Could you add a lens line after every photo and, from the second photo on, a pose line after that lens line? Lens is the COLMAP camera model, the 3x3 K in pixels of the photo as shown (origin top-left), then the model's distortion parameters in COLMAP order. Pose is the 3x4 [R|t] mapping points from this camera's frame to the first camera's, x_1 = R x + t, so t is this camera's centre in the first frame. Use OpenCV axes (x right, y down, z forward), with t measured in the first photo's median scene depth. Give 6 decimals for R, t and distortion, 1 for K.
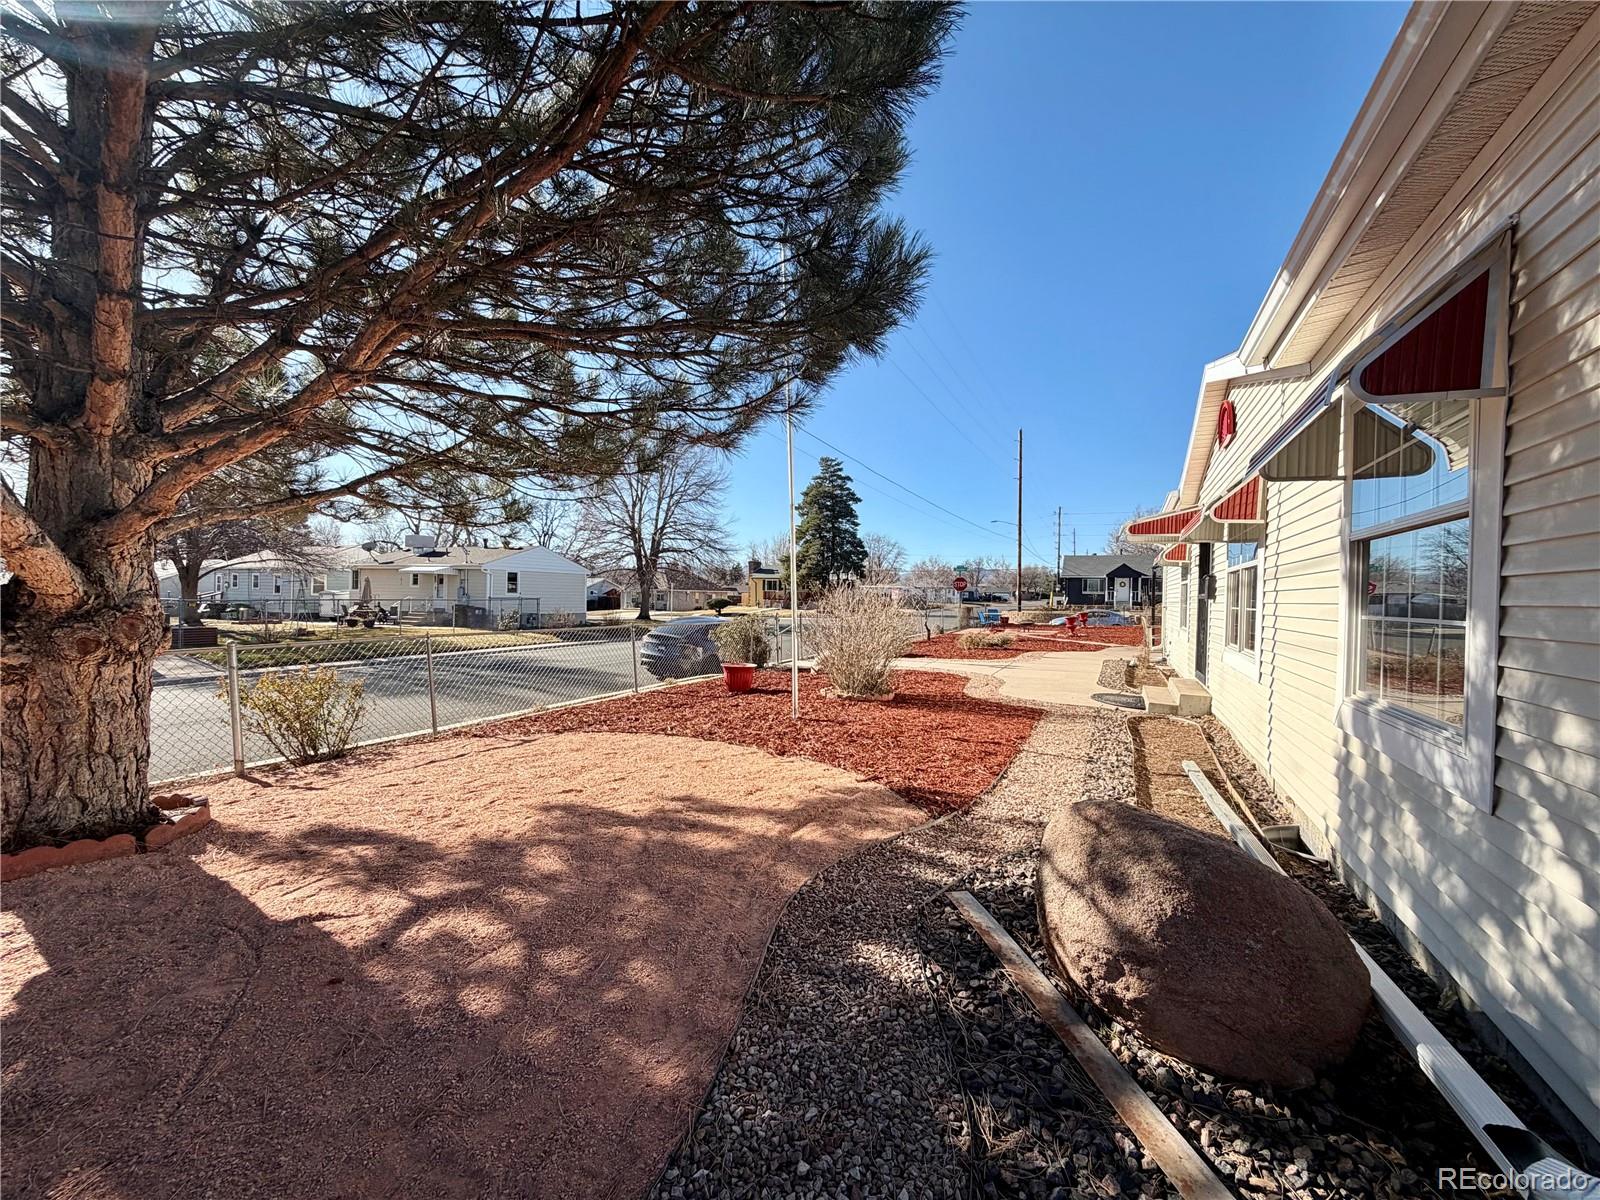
lens RADIAL K [[636.9, 0, 791.2], [0, 636.9, 593.6], [0, 0, 1]] dist [0.007389, -0.000100]
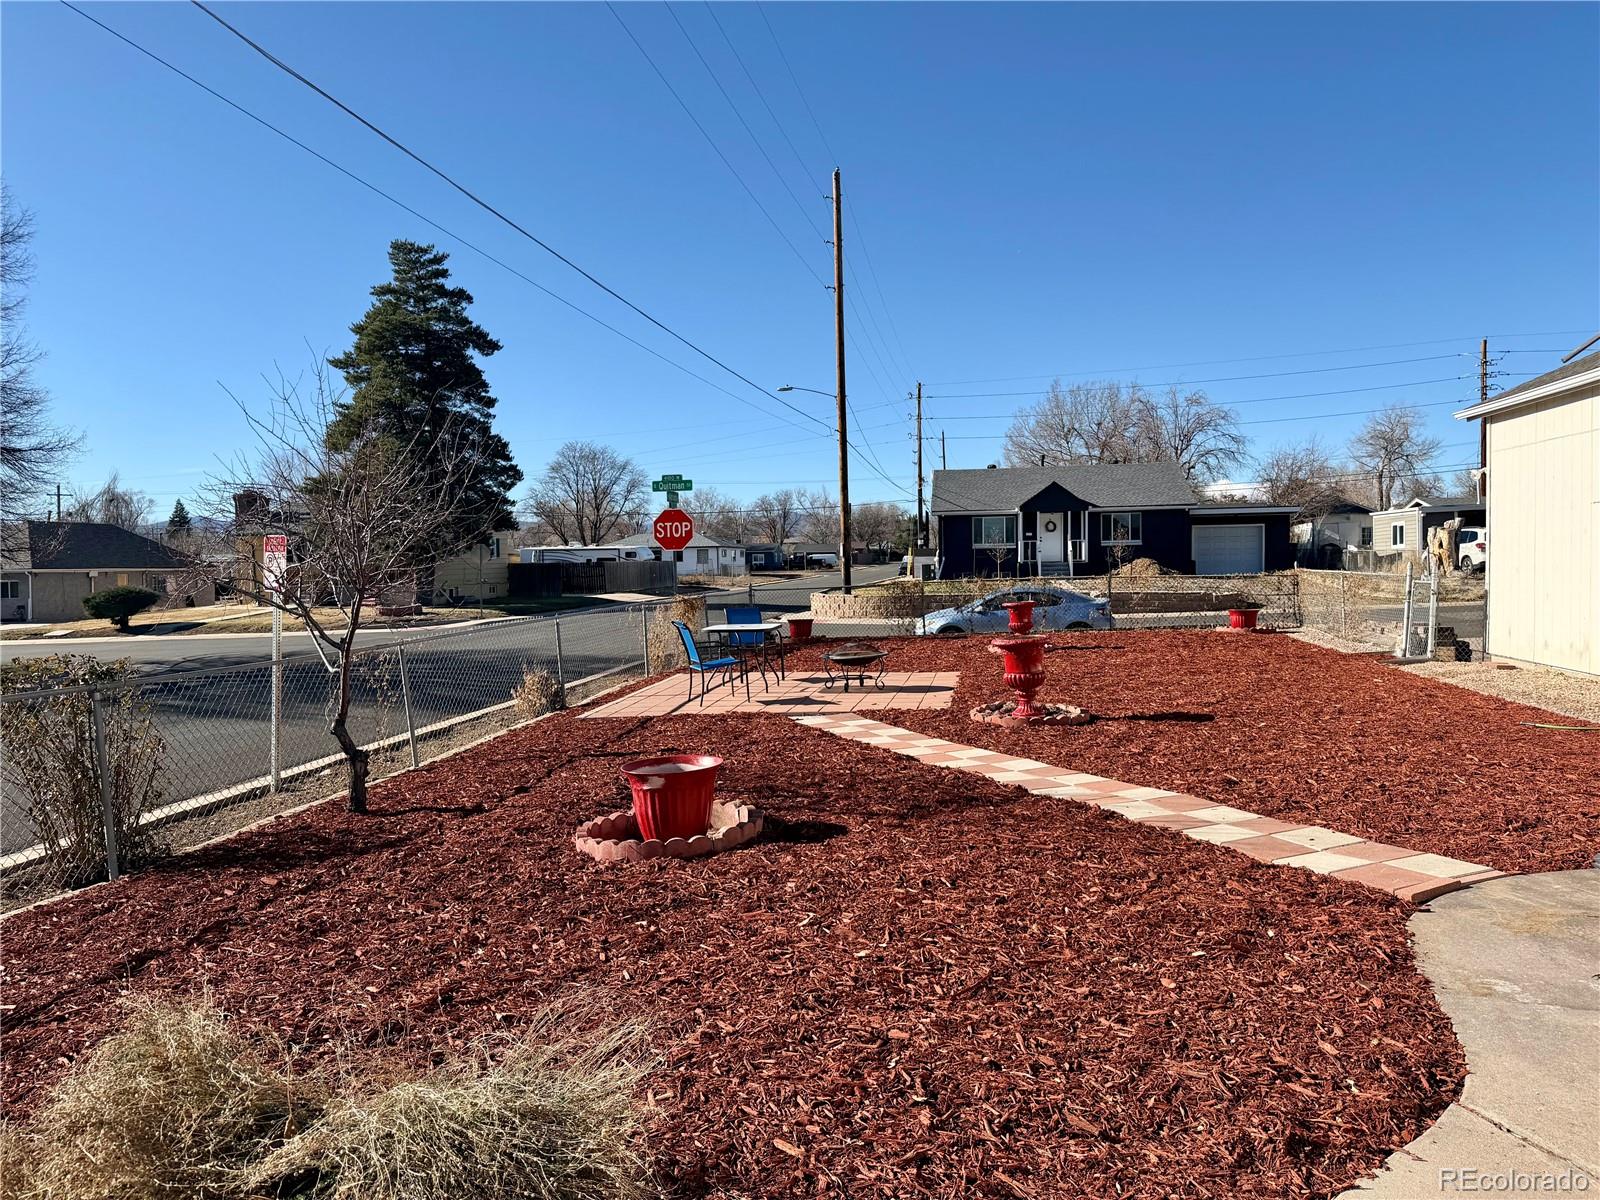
lens RADIAL K [[1116.4, 0, 791.9], [0, 1116.4, 588.2], [0, 0, 1]] dist [0.082975, -0.116070]
pose [[0.958645, -0.039147, 0.281899, 0.098485], [0.032188, 0.999053, 0.029274, 0.000961], [-0.282778, -0.018989, 0.958997, 0.256324]]
